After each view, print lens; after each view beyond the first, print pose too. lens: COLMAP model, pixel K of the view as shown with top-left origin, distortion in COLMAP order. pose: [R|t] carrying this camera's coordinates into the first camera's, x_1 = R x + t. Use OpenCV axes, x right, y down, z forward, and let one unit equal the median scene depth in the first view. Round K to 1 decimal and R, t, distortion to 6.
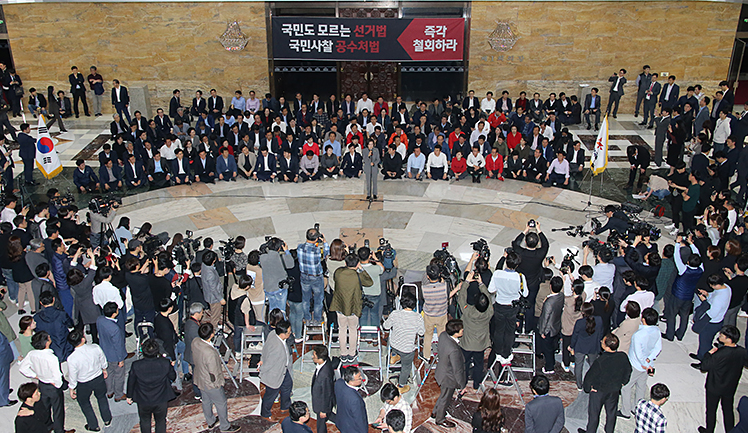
lens RADIAL K [[866.4, 0, 378.3], [0, 866.4, 198.2], [0, 0, 1]] dist [-0.010204, 0.000000]
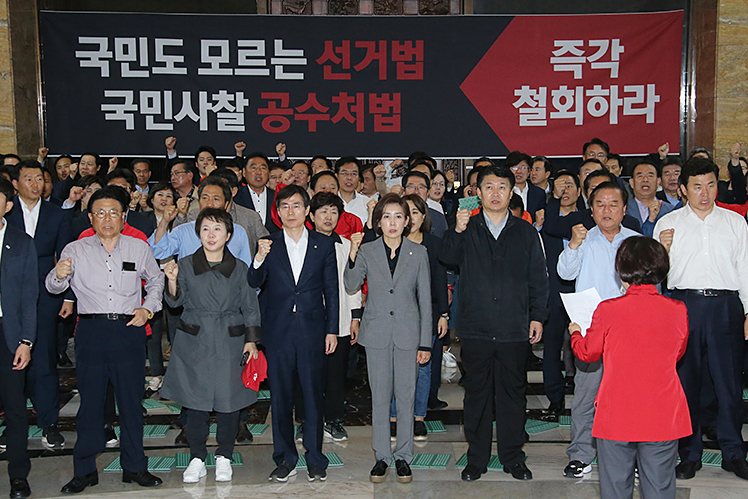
lens RADIAL K [[1579.9, 0, 388.9], [0, 1579.9, 239.3], [0, 0, 1]] dist [0.436387, 0.000000]
pose [[0.999762, -0.013501, 0.017128, -0.013732], [0.017864, 0.957456, -0.288025, 0.028219], [-0.012511, 0.288262, 0.957470, 0.483962]]
